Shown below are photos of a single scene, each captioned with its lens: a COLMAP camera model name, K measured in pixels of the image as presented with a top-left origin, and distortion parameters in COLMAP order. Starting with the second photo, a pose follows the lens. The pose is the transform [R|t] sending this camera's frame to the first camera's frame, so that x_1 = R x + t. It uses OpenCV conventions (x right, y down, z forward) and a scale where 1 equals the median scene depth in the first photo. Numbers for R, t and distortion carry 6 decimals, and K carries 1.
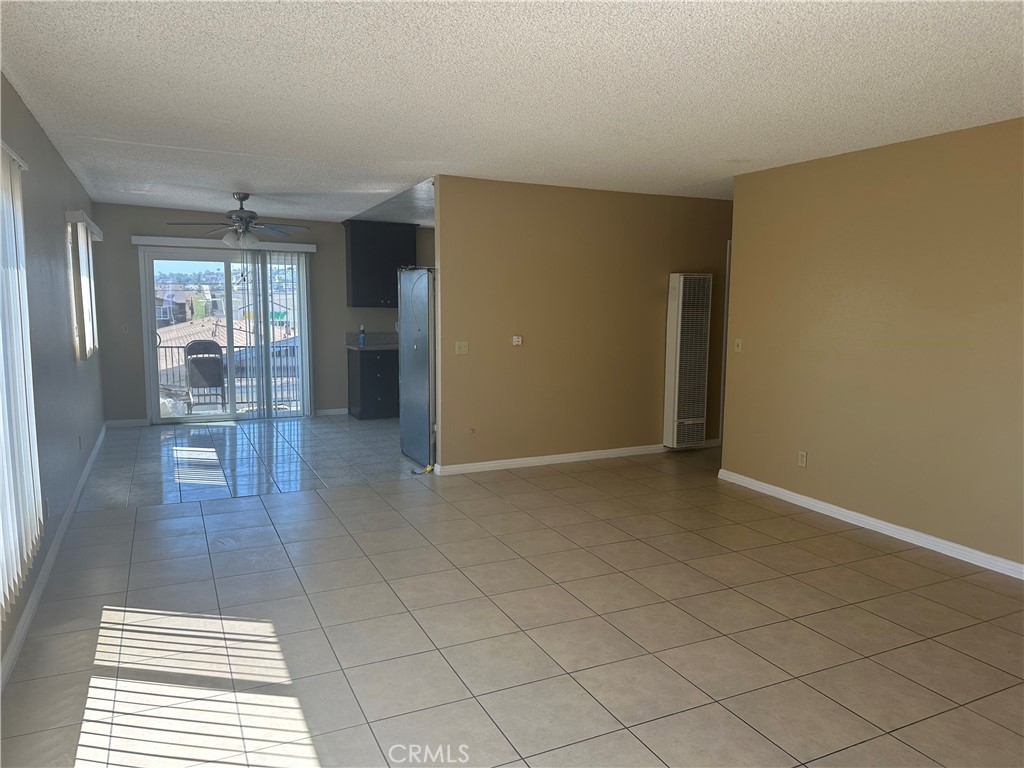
lens RADIAL K [[718.6, 0, 527.9], [0, 718.6, 385.6], [0, 0, 1]] dist [0.104545, -0.145436]
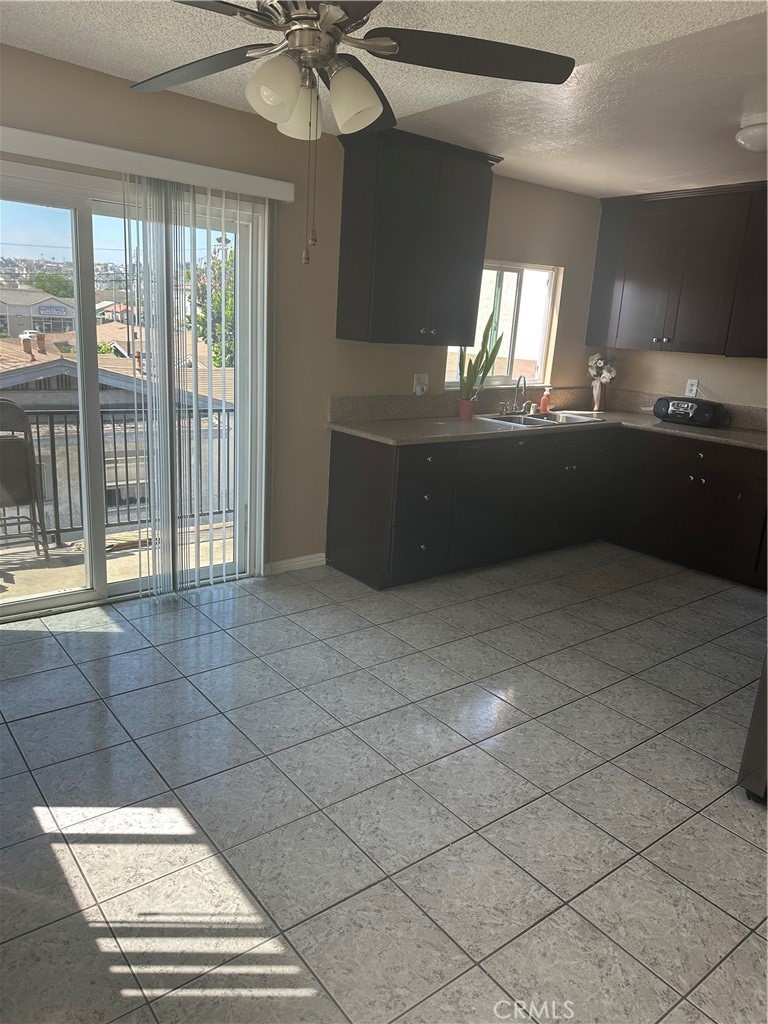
lens RADIAL K [[718.6, 0, 384.0], [0, 718.6, 512.0], [0, 0, 1]] dist [0.104545, -0.145436]
pose [[0.978586, -0.005396, 0.205769, -0.328631], [-0.024999, 0.989141, 0.144826, -0.070821], [-0.204316, -0.146868, 0.967825, 0.560770]]
